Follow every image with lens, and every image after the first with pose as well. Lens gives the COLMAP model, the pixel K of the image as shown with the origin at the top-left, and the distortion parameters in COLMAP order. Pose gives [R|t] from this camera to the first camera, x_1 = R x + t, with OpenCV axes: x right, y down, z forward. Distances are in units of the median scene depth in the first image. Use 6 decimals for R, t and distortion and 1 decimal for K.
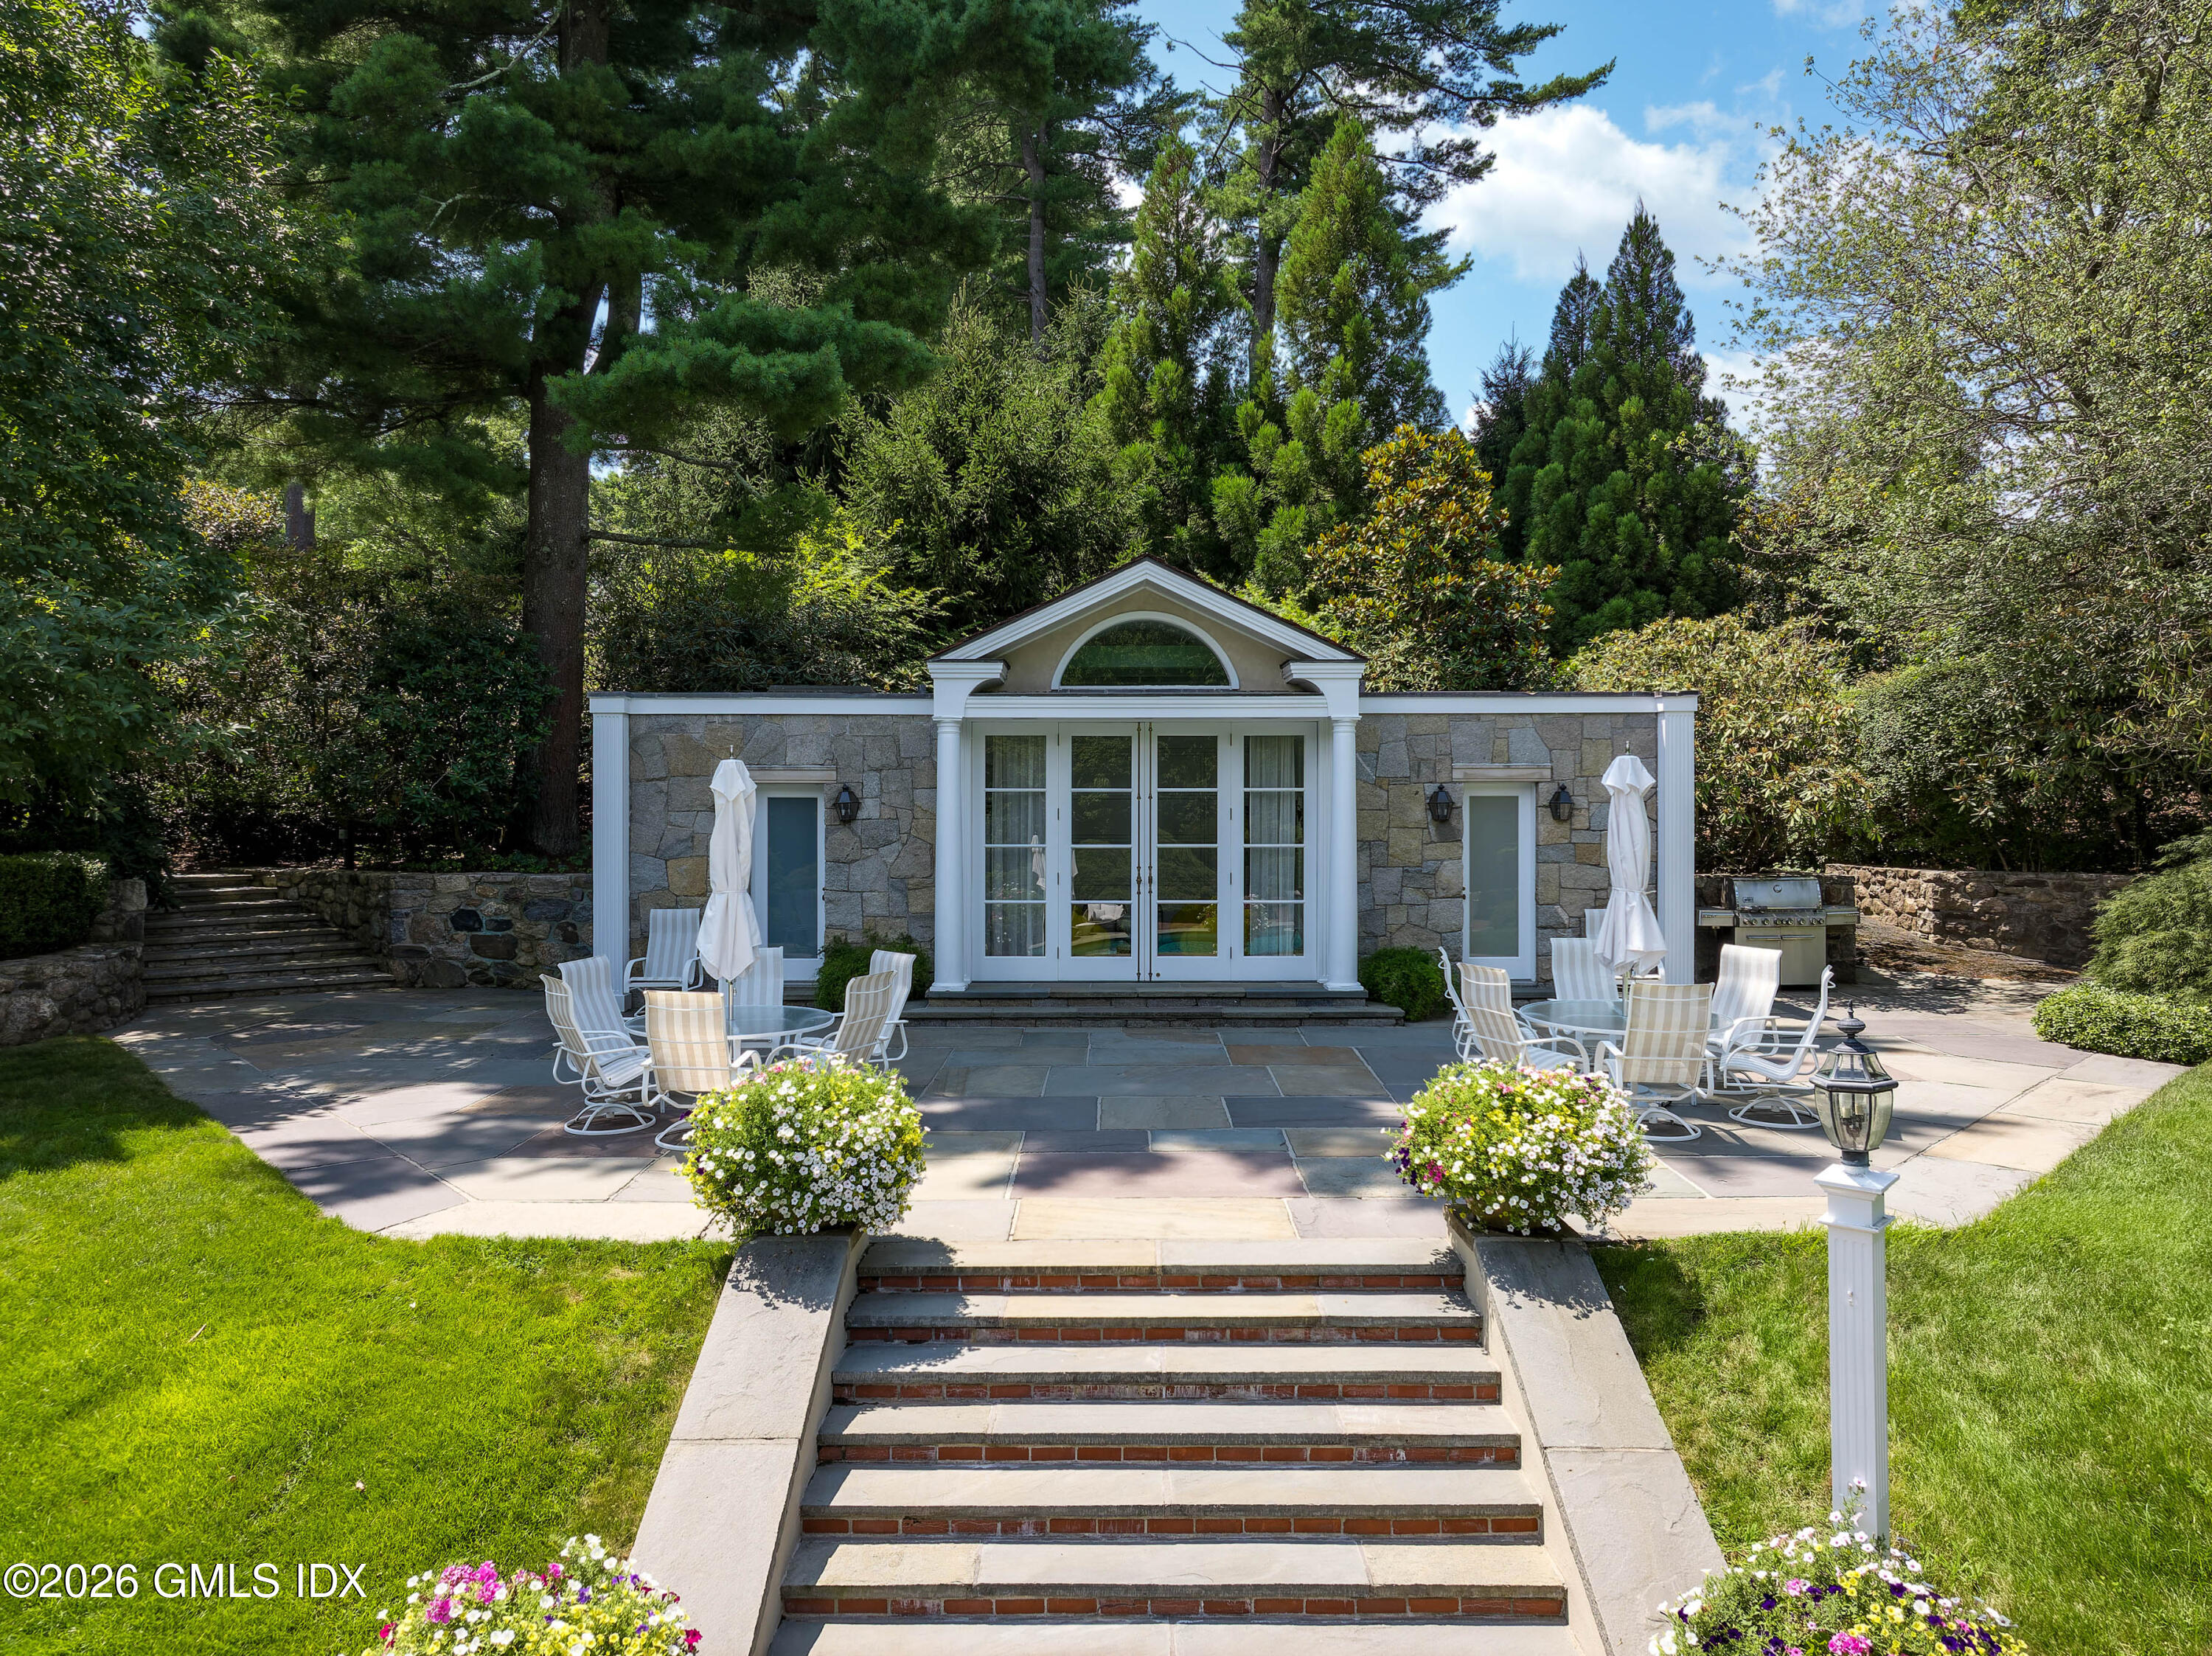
lens RADIAL K [[1557.4, 0, 1128.9], [0, 1557.4, 828.6], [0, 0, 1]] dist [-0.005438, 0.004843]
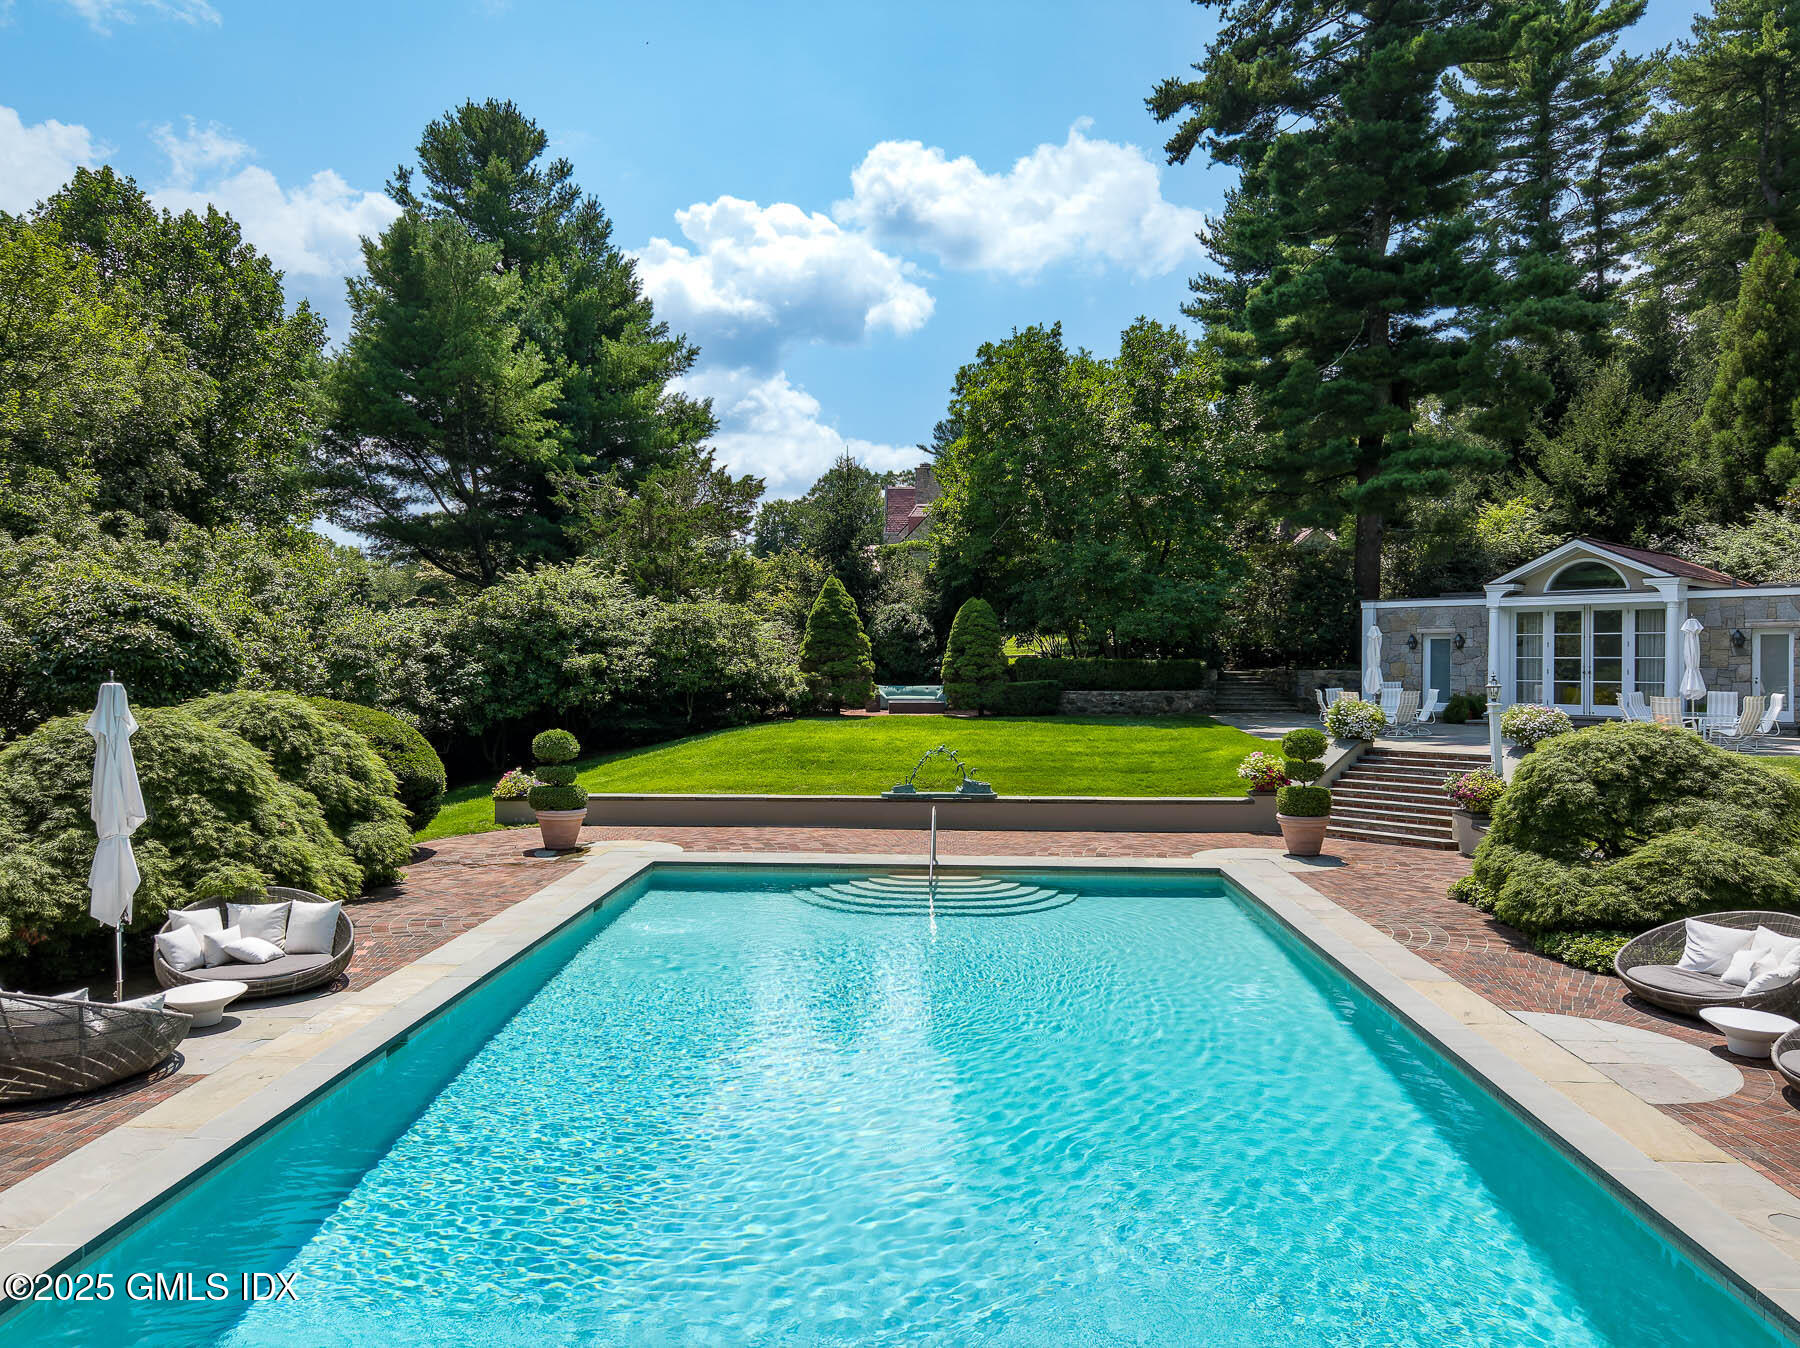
lens RADIAL K [[1267.4, 0, 918.6], [0, 1267.4, 674.5], [0, 0, 1]] dist [-0.005438, 0.004843]
pose [[0.700849, 0.007738, -0.713268, 0.666551], [-0.007716, 0.999965, 0.003266, 0.038015], [0.713268, 0.003215, 0.700884, -1.058806]]
